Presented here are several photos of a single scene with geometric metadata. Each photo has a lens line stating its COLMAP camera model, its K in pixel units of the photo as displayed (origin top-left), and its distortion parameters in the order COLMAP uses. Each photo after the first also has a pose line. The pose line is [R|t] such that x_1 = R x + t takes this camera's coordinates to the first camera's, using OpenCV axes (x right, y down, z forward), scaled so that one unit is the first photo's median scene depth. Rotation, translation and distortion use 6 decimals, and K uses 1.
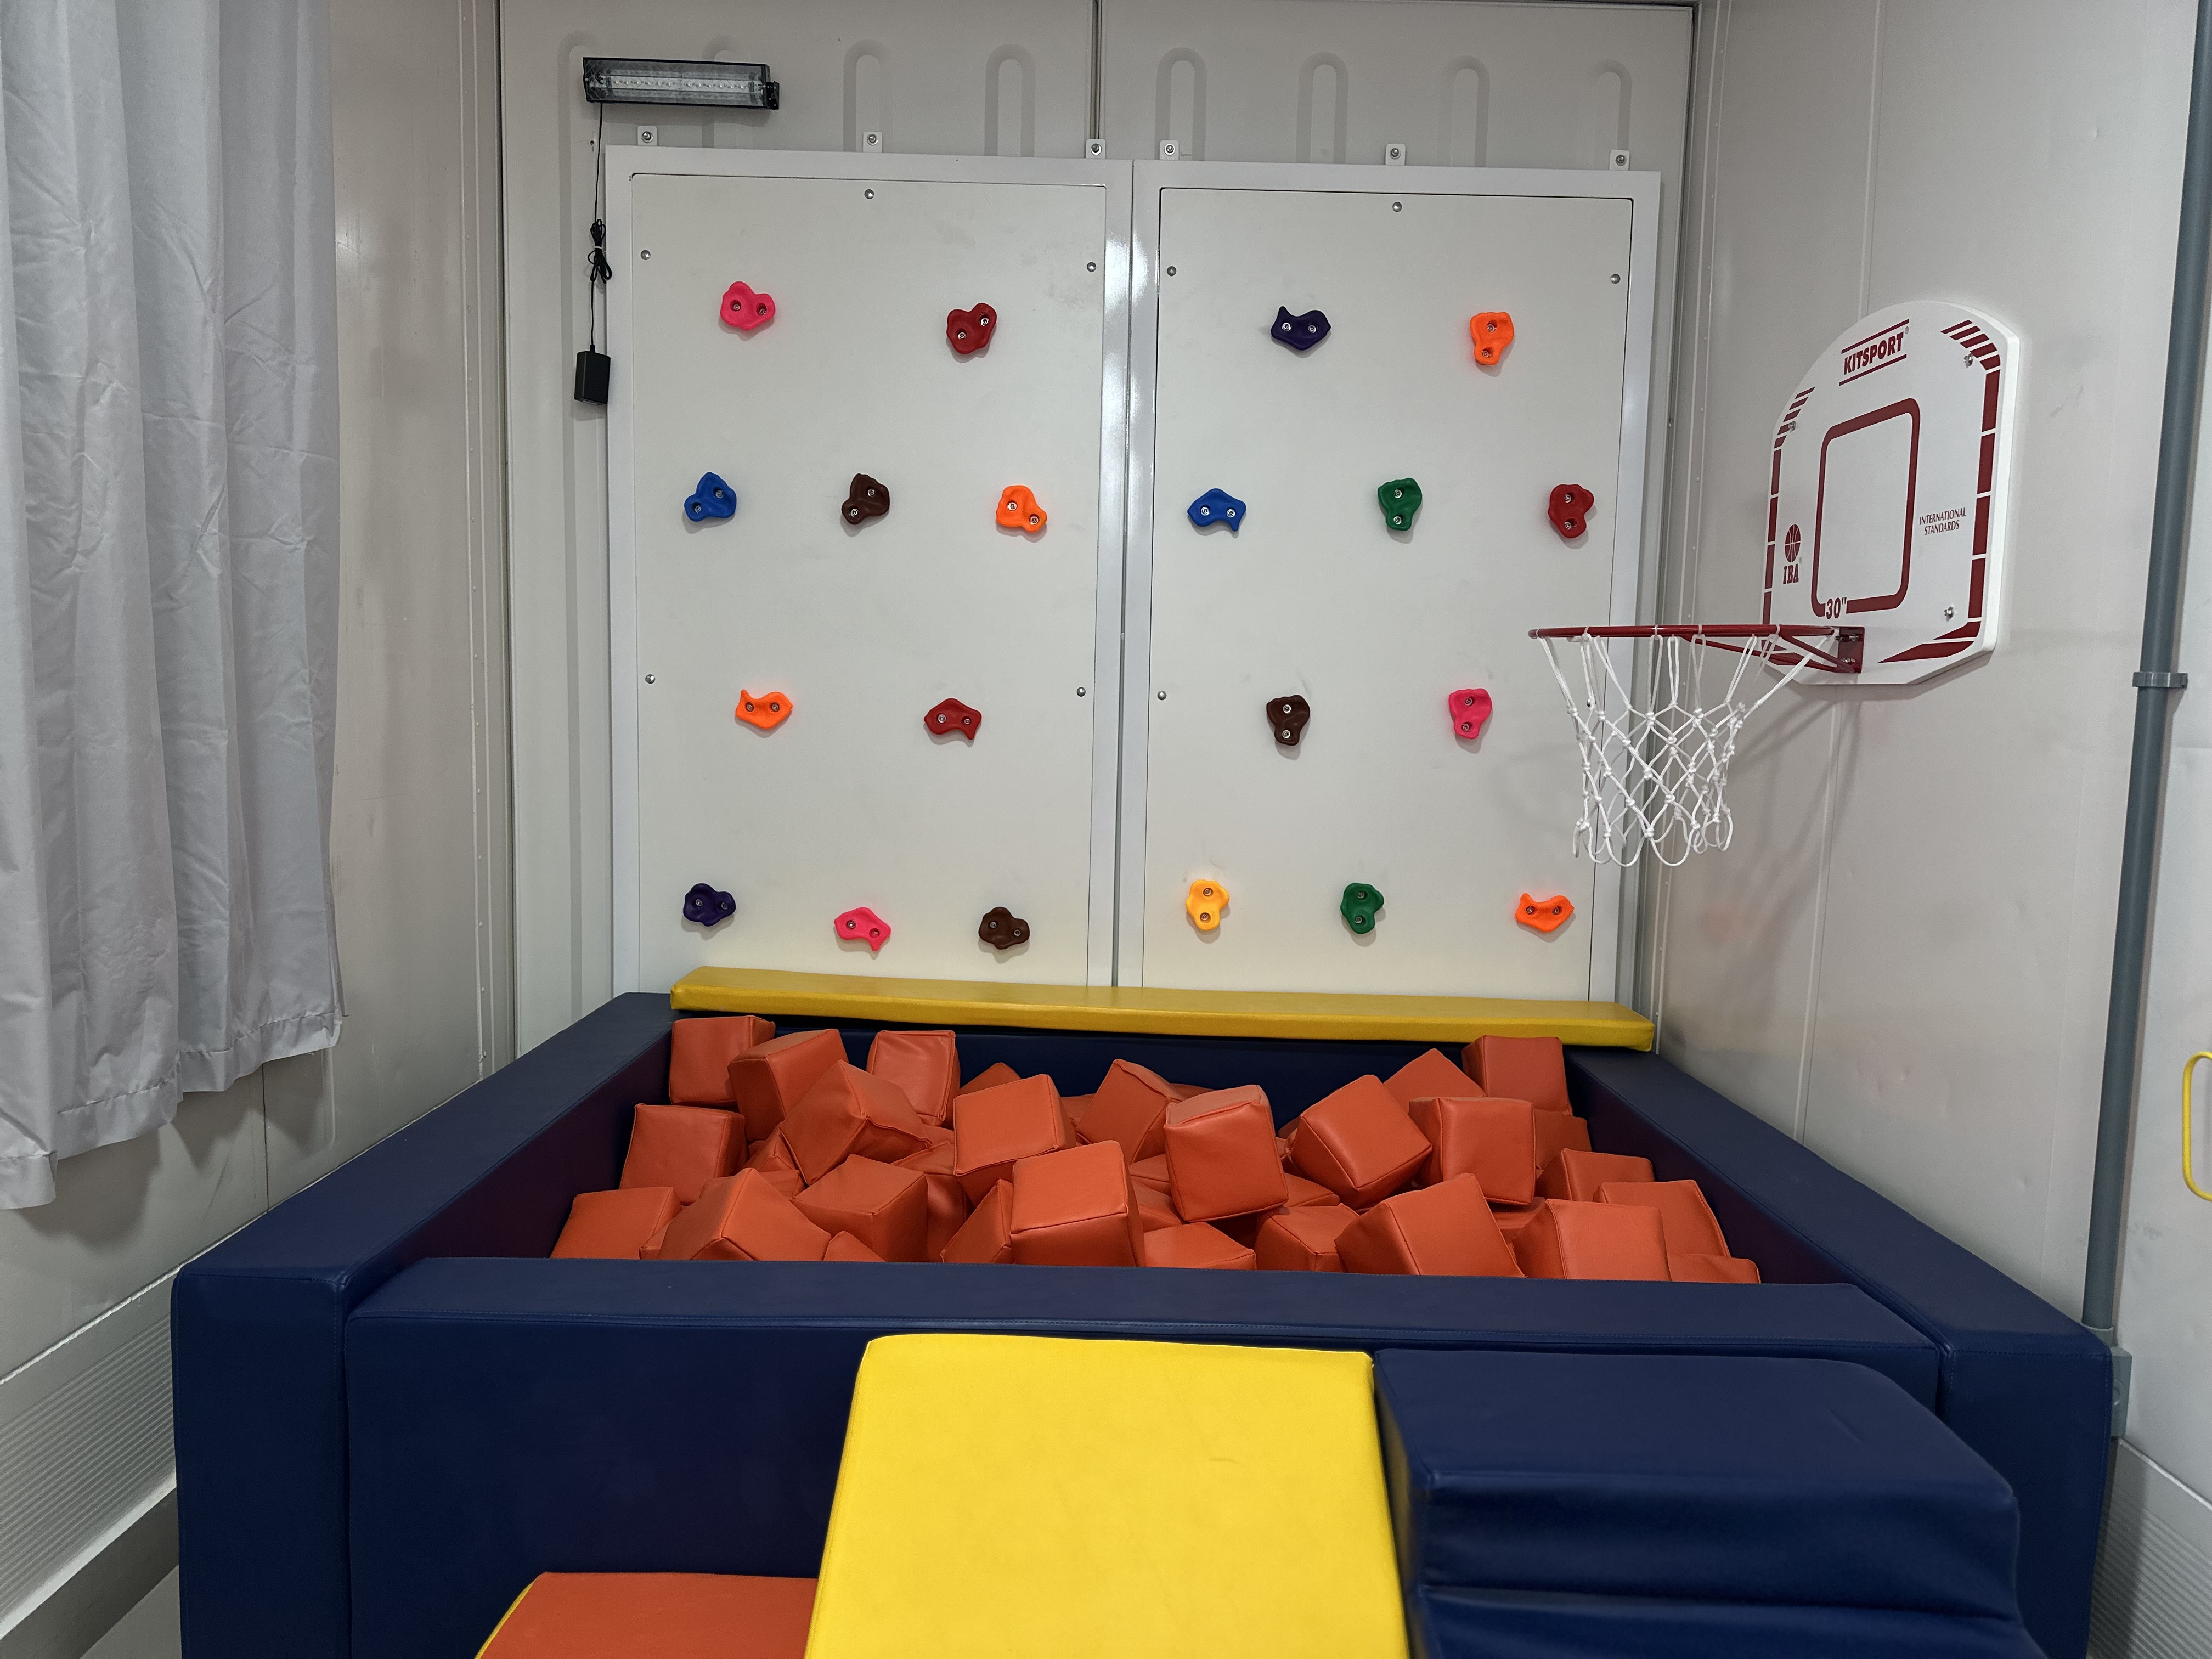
lens RADIAL K [[1545.4, 0, 1109.5], [0, 1545.4, 837.3], [0, 0, 1]] dist [0.028659, -0.002735]
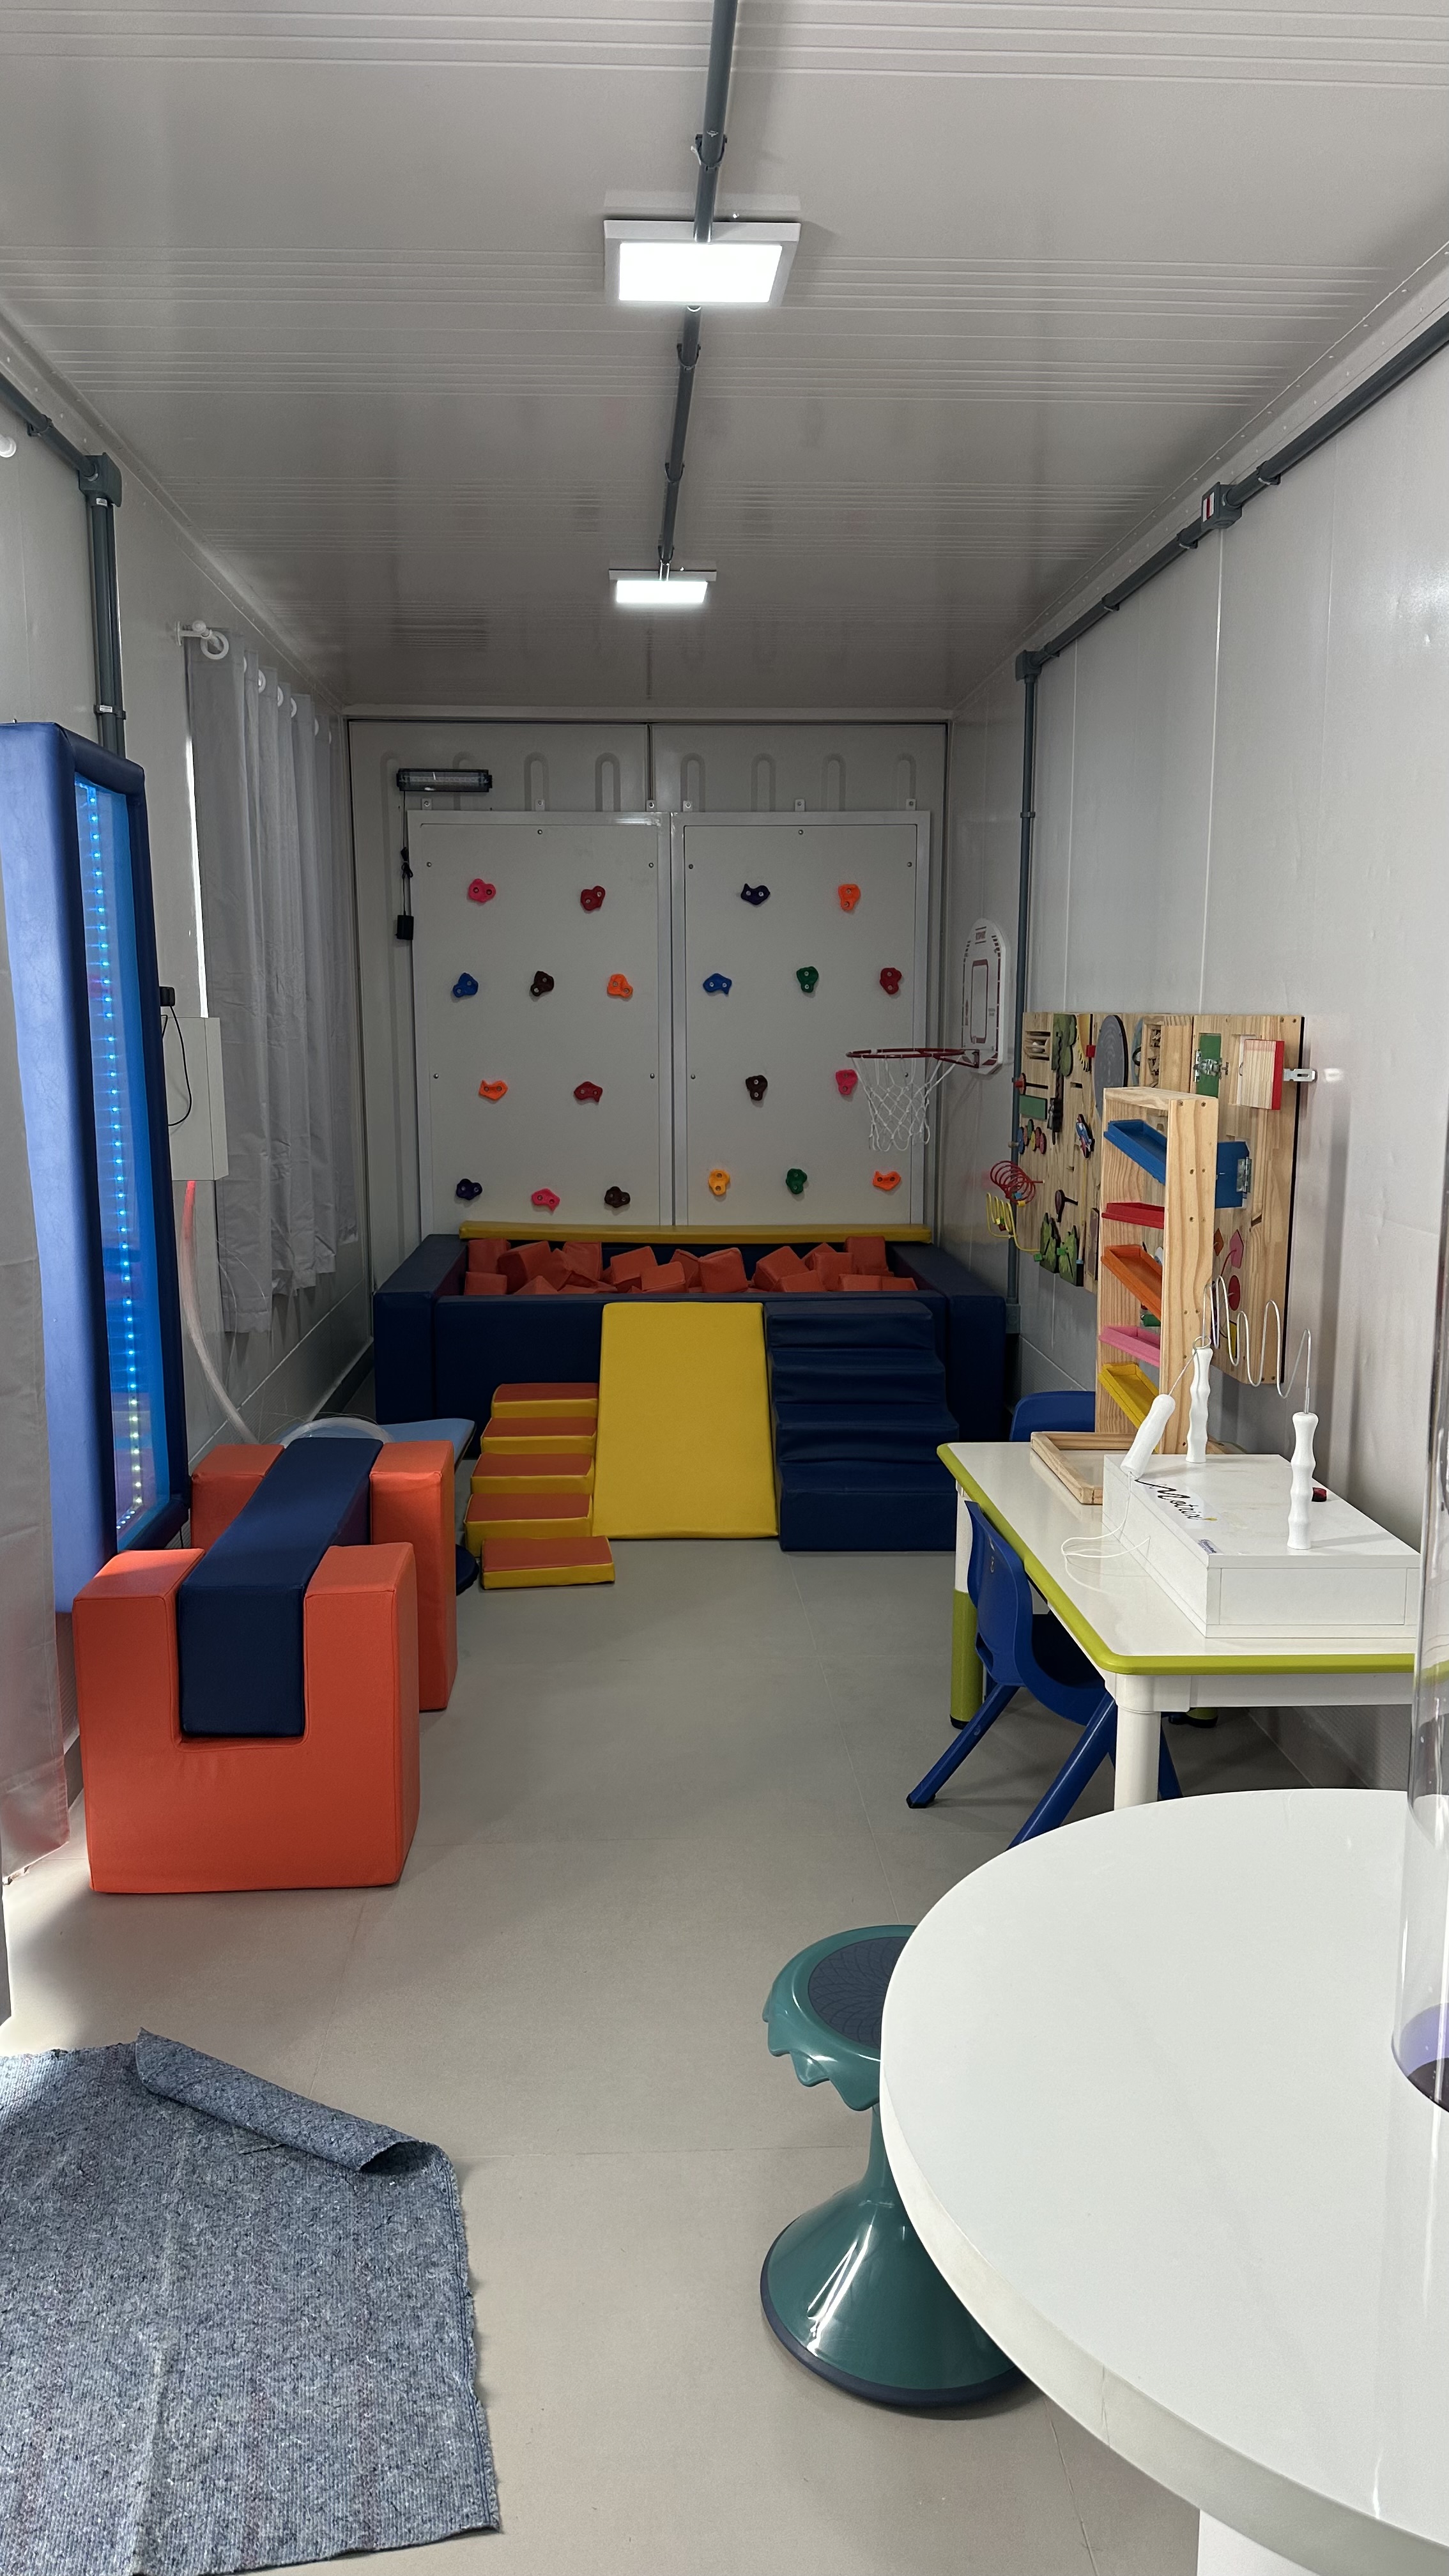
lens RADIAL K [[1803.9, 0, 719.2], [0, 1803.9, 1280.3], [0, 0, 1]] dist [0.085242, -0.034723]
pose [[0.998813, -0.032740, 0.036062, -0.025376], [0.030510, 0.997687, 0.060742, 0.030070], [-0.037968, -0.059569, 0.997502, -1.373579]]
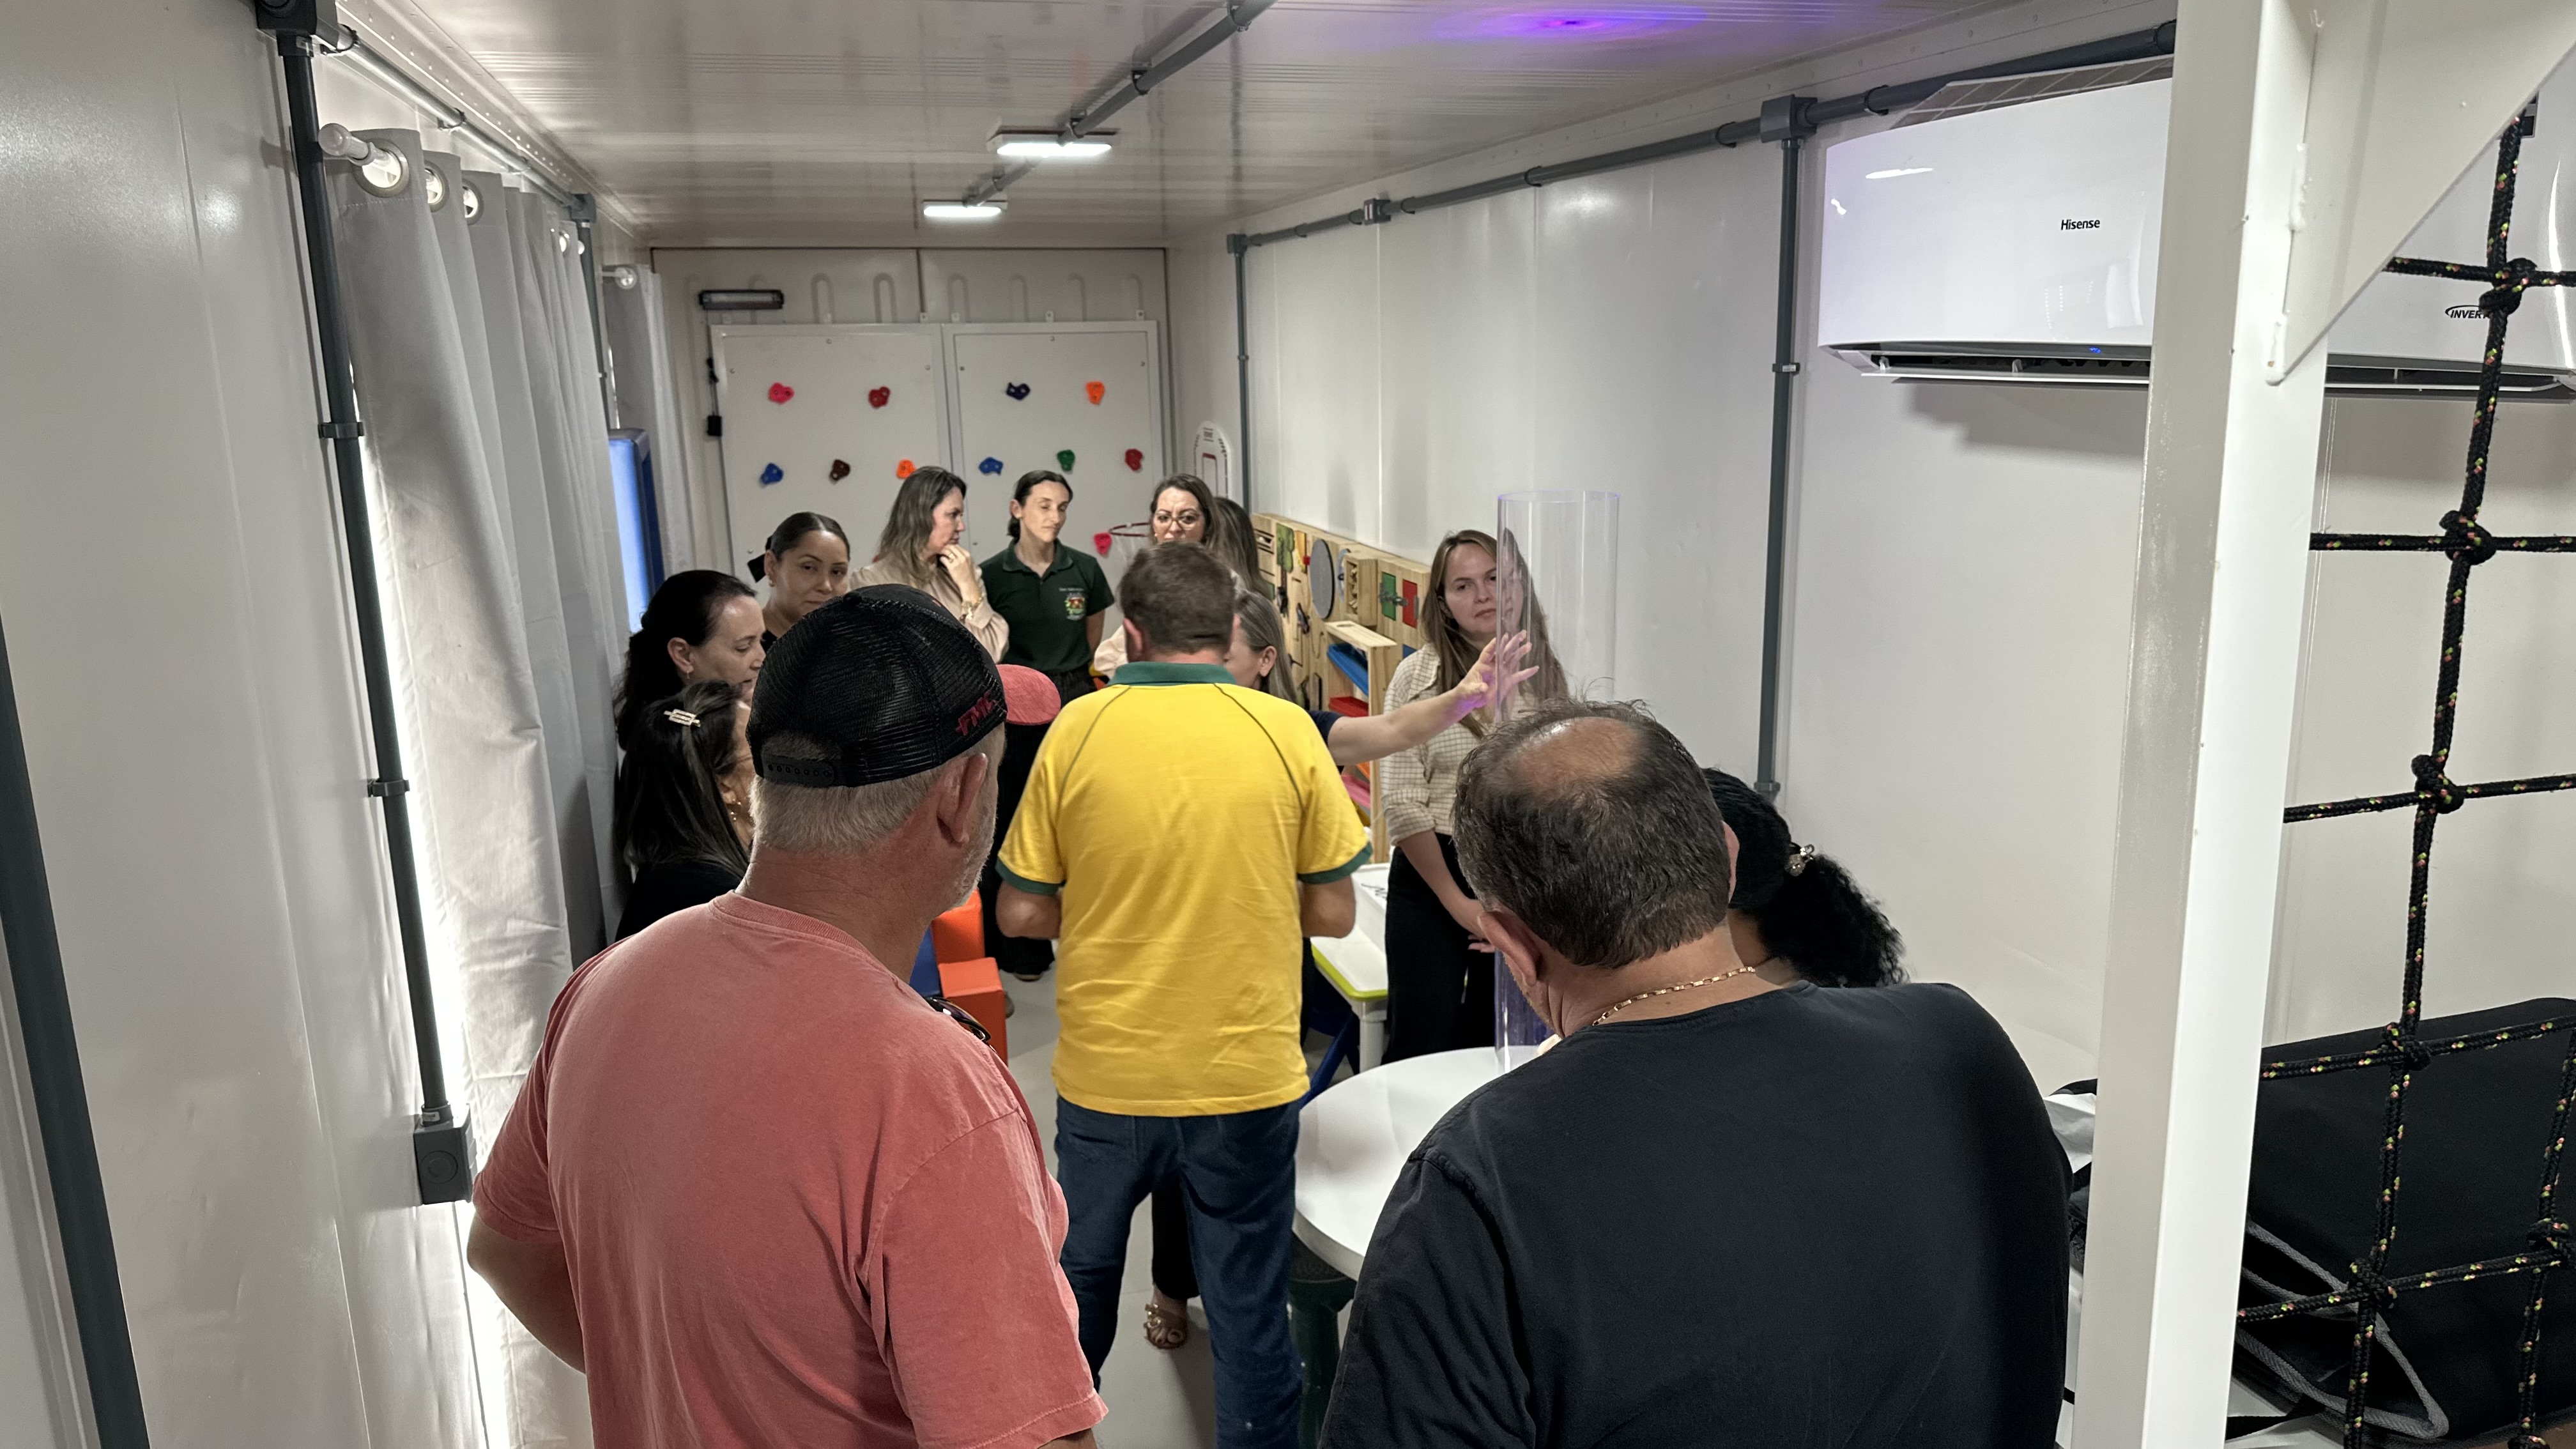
lens RADIAL K [[1803.9, 0, 1318.0], [0, 1803.9, 766.7], [0, 0, 1]] dist [0.085242, -0.034723]
pose [[0.963126, -0.101484, 0.249177, -0.192247], [0.064995, 0.986465, 0.150543, -0.142085], [-0.261082, -0.128796, 0.956686, -1.916324]]
